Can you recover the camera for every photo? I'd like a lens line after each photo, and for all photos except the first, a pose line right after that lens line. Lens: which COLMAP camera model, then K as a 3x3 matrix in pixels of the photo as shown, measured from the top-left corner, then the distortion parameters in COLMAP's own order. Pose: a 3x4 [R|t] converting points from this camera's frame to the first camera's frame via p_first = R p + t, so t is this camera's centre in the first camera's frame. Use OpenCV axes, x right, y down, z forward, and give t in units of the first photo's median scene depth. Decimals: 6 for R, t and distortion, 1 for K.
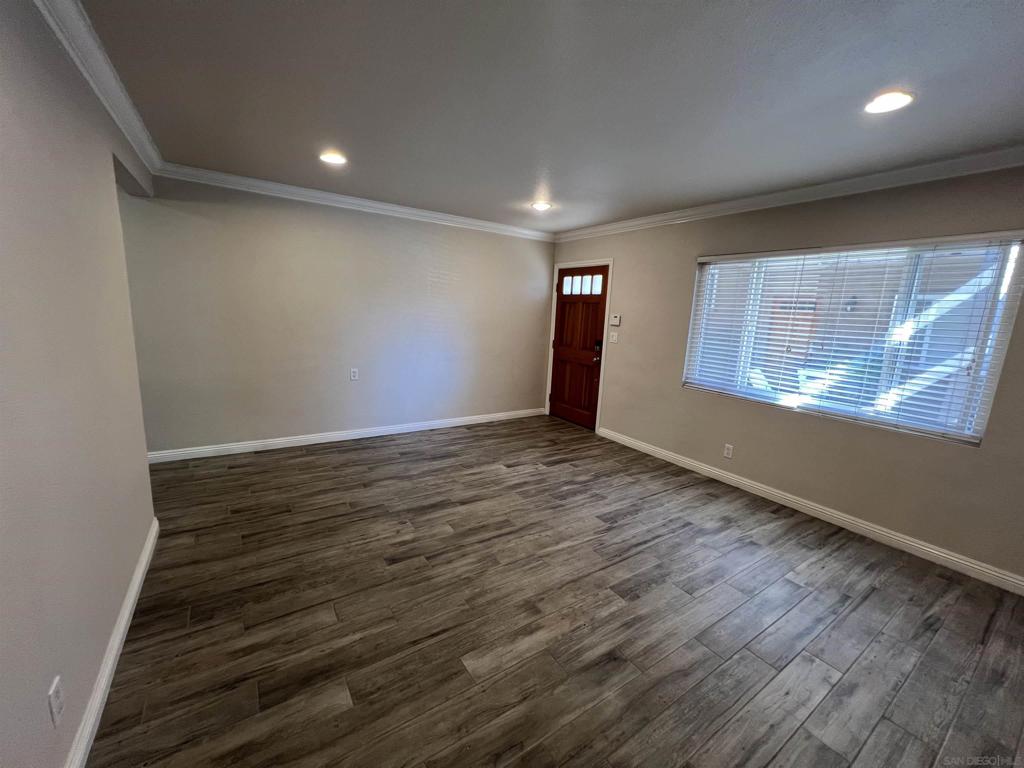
lens RADIAL K [[409.5, 0, 511.0], [0, 409.5, 385.4], [0, 0, 1]] dist [-0.004592, 0.001034]
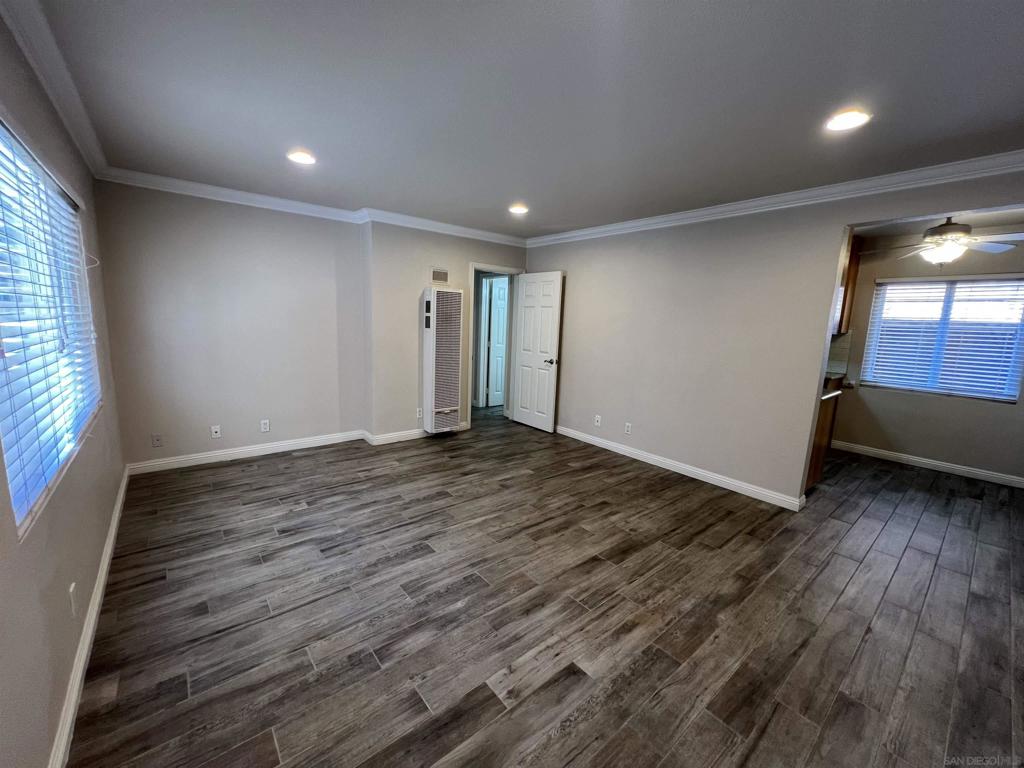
lens RADIAL K [[409.5, 0, 507.8], [0, 409.5, 383.5], [0, 0, 1]] dist [-0.004592, 0.001034]
pose [[-0.991874, -0.067602, -0.107774, 0.177551], [-0.099716, 0.939193, 0.328593, -0.306883], [0.079007, 0.336669, -0.938303, 1.736920]]
